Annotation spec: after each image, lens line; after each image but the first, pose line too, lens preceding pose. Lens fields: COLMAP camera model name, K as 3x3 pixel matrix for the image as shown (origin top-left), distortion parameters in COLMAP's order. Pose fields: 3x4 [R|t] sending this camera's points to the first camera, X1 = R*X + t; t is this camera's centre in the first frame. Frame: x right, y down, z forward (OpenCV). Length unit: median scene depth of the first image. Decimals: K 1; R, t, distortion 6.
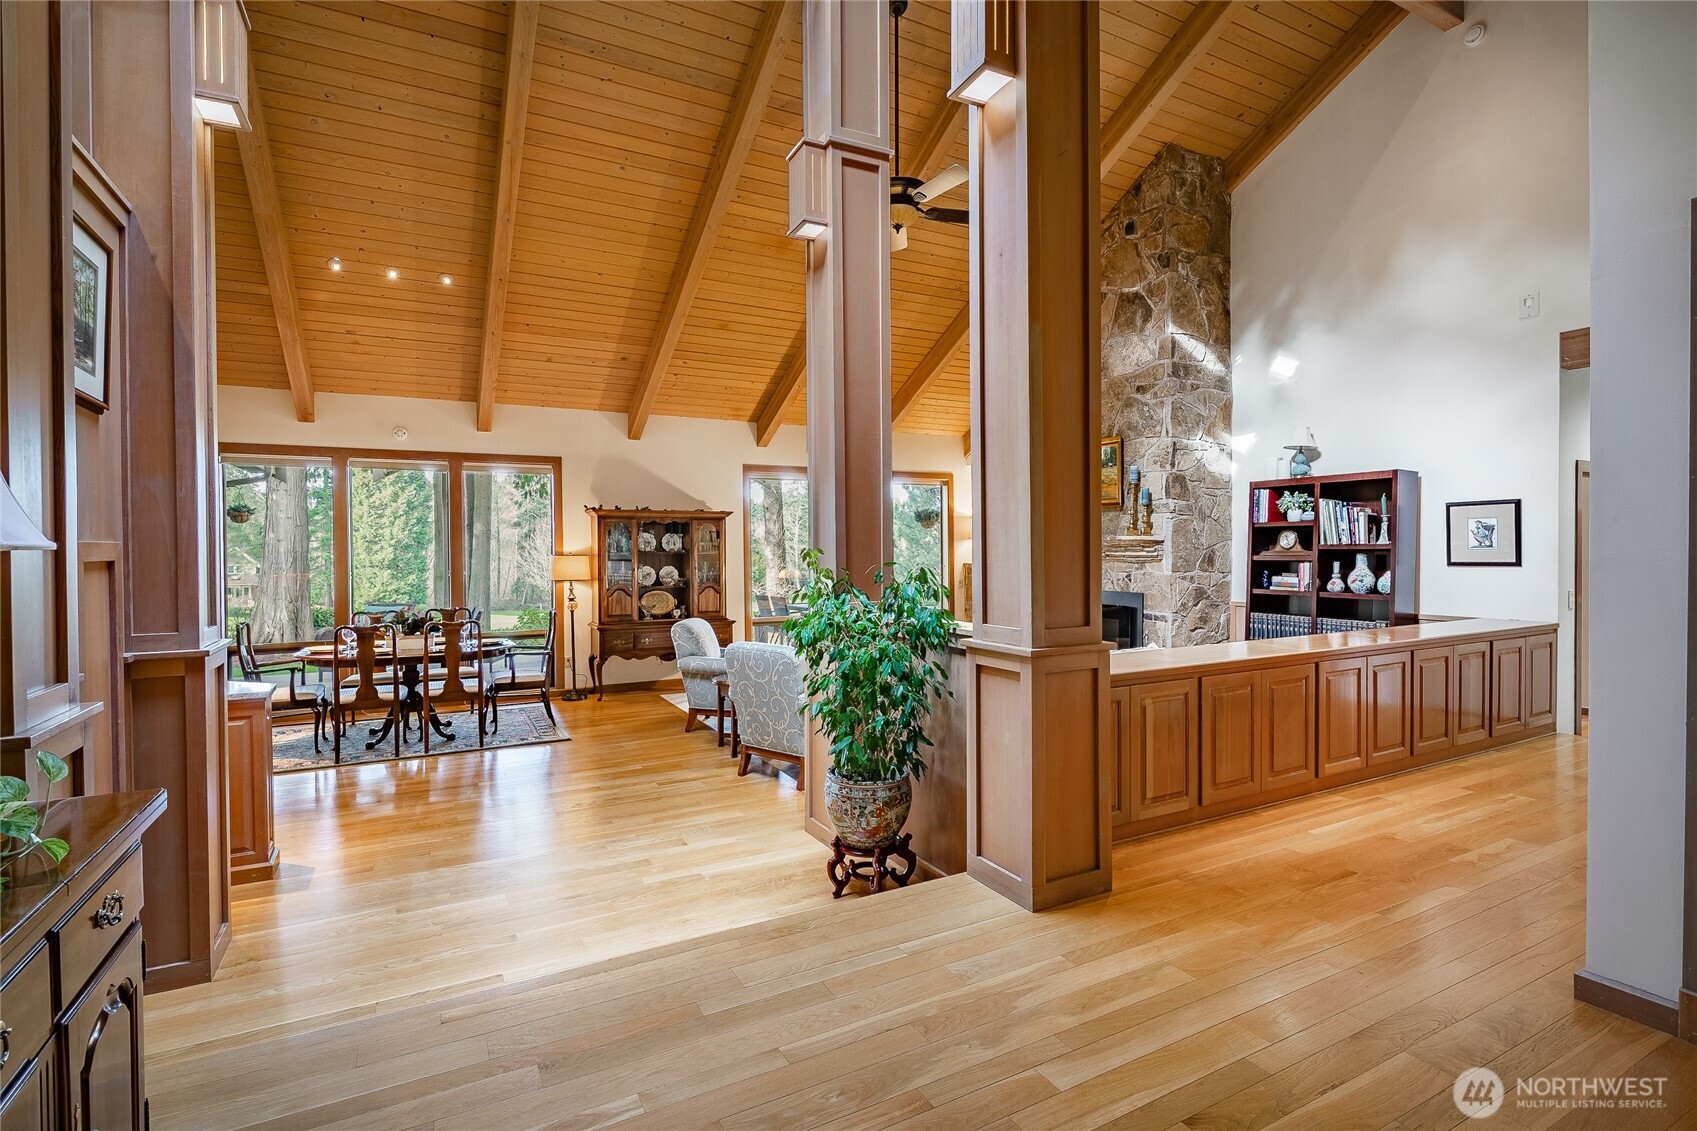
lens RADIAL K [[806.4, 0, 846.3], [0, 806.4, 563.3], [0, 0, 1]] dist [-0.003360, -0.001483]
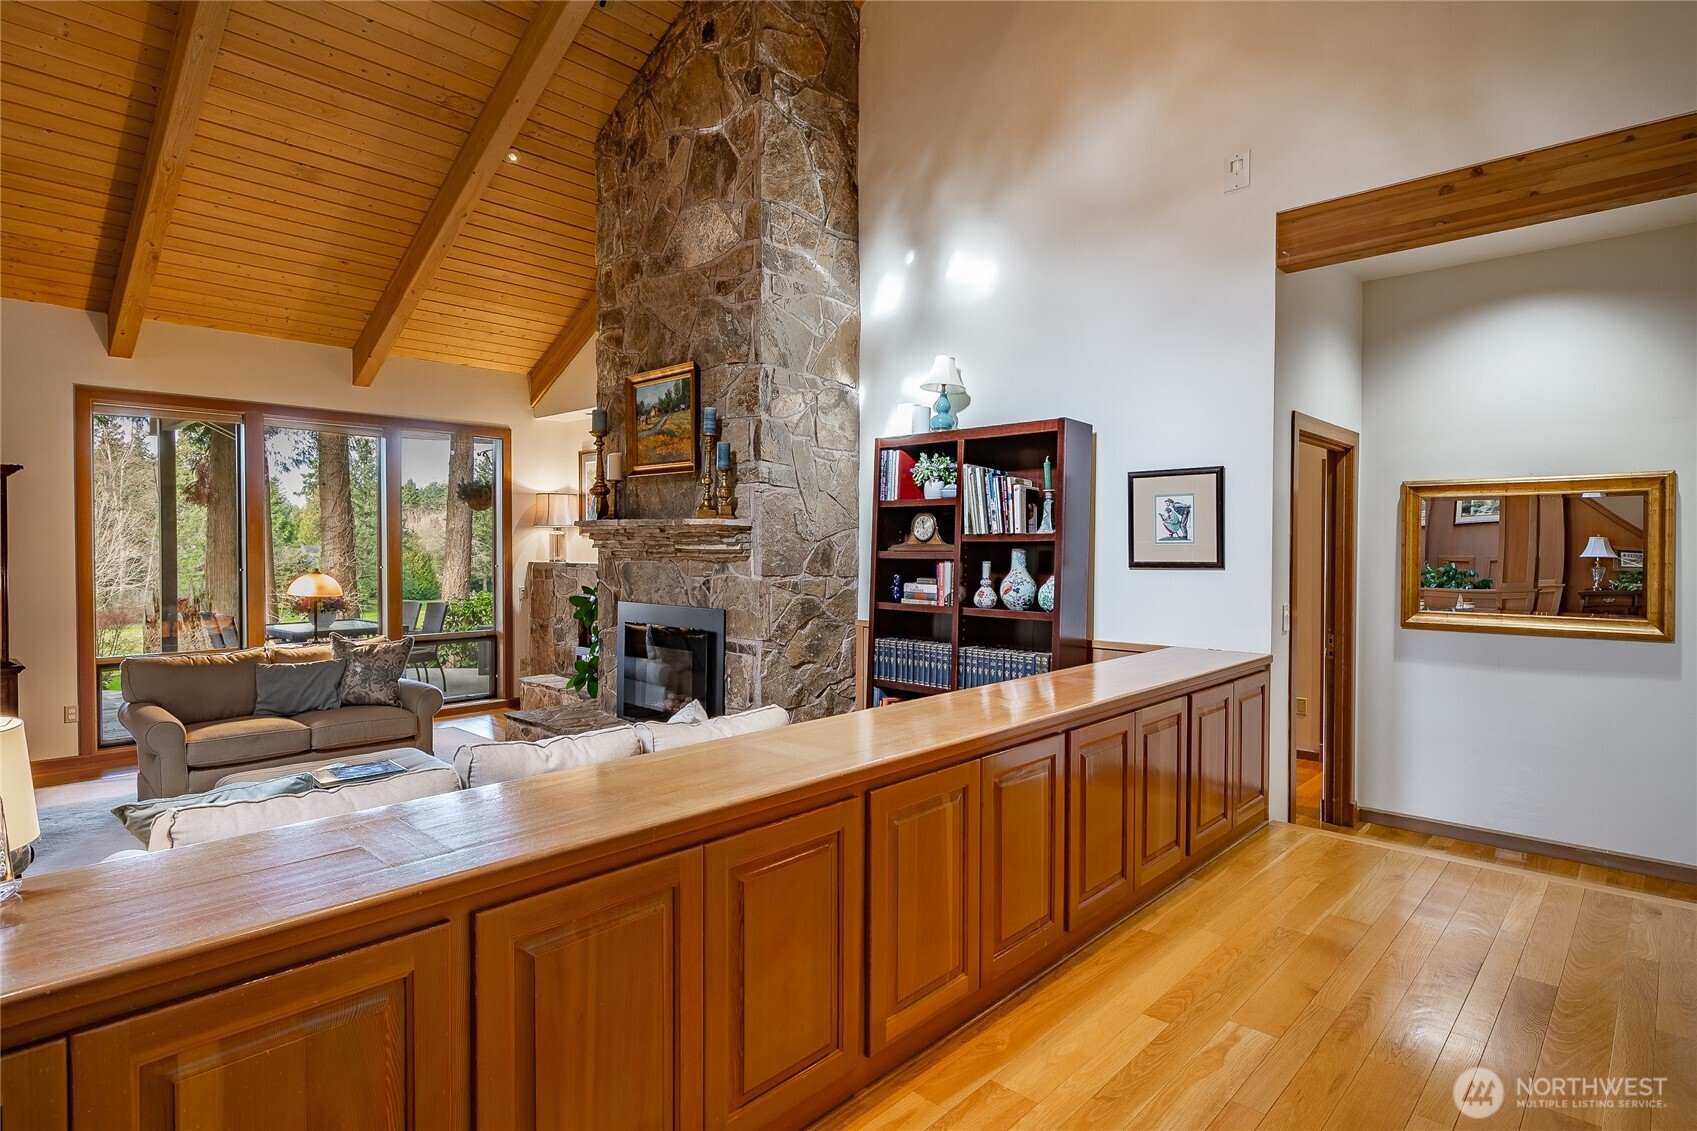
lens RADIAL K [[893.1, 0, 848.5], [0, 893.1, 565.5], [0, 0, 1]] dist [0.002873, 0.000494]
pose [[0.945990, 0.001263, 0.324194, 0.260054], [-0.002551, 0.999990, 0.003548, -0.000547], [-0.324187, -0.004183, 0.945984, 0.340198]]
